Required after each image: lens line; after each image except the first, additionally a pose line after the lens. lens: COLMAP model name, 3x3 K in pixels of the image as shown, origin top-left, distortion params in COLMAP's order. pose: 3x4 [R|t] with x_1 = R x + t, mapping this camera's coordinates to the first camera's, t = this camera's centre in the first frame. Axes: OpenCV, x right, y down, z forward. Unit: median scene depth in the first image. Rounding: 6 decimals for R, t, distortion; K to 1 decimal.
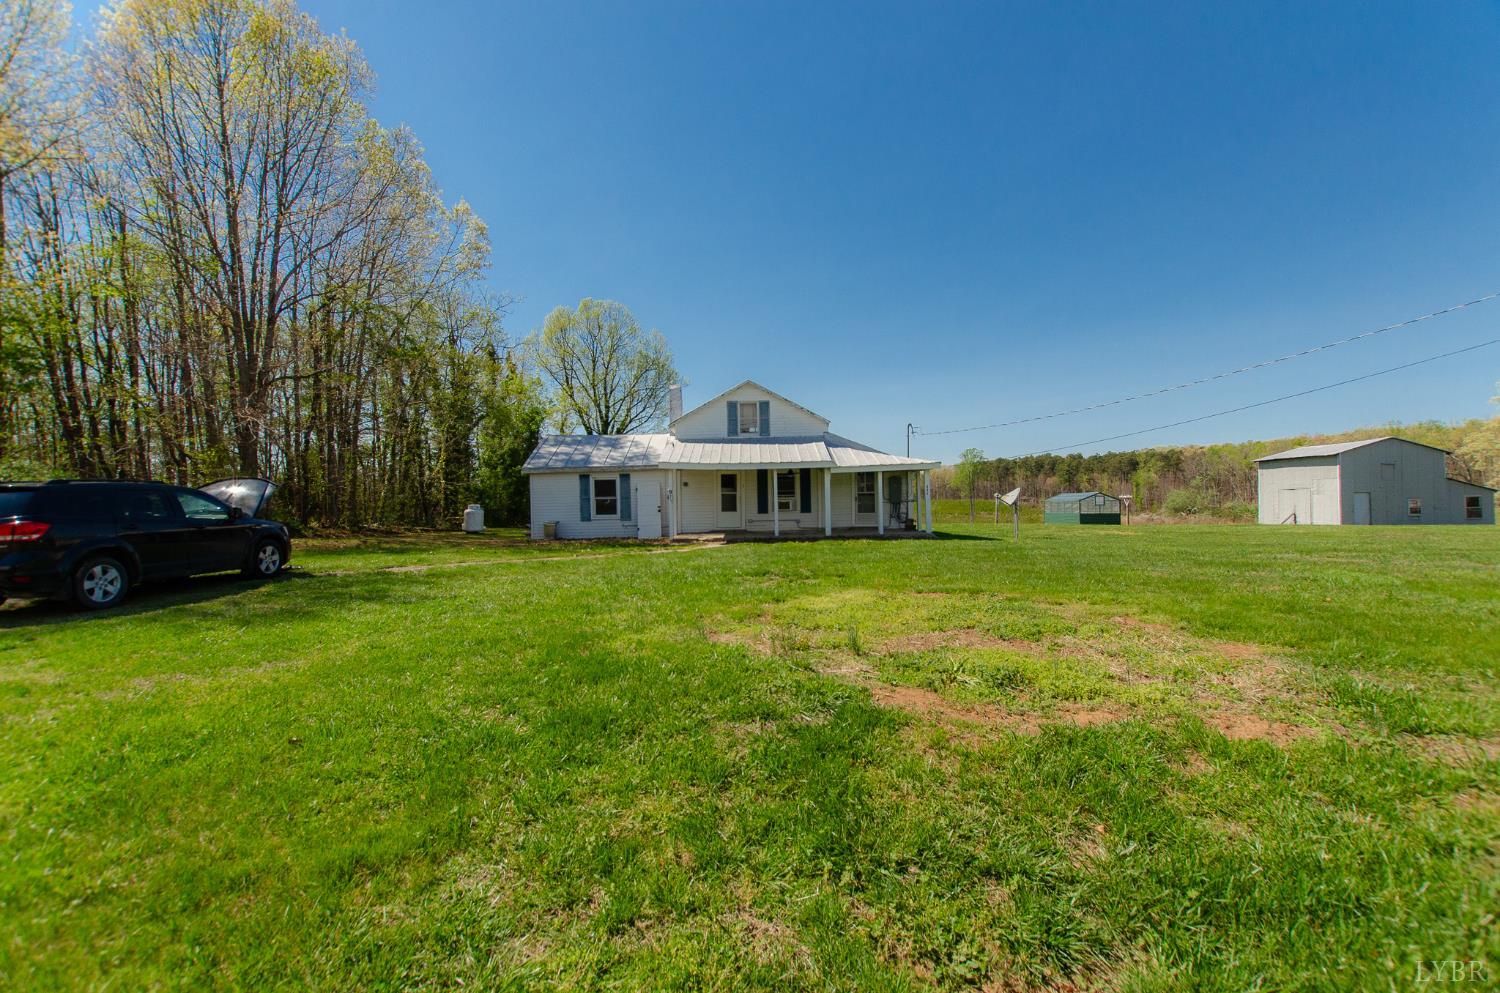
lens RADIAL K [[637.1, 0, 744.6], [0, 637.1, 501.3], [0, 0, 1]] dist [0.000985, -0.004414]
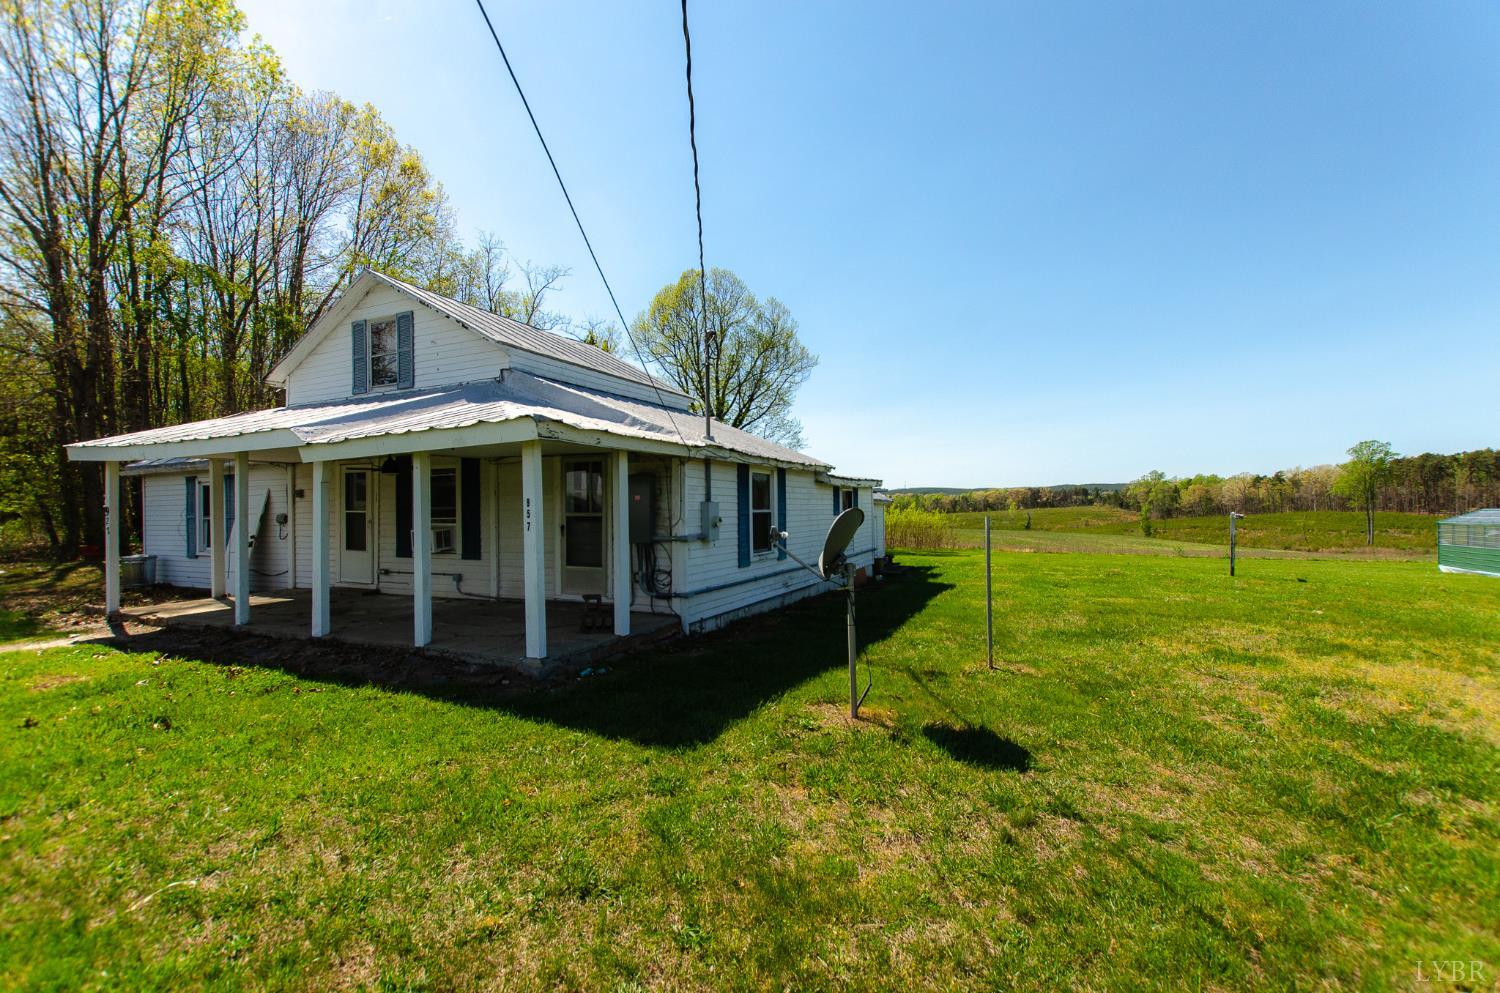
lens RADIAL K [[637.1, 0, 744.6], [0, 637.1, 501.3], [0, 0, 1]] dist [0.000985, -0.004414]
pose [[0.899563, 0.006363, -0.436746, 0.452223], [-0.010904, 0.999909, -0.007890, -0.020040], [0.436656, 0.011860, 0.899550, 0.689659]]
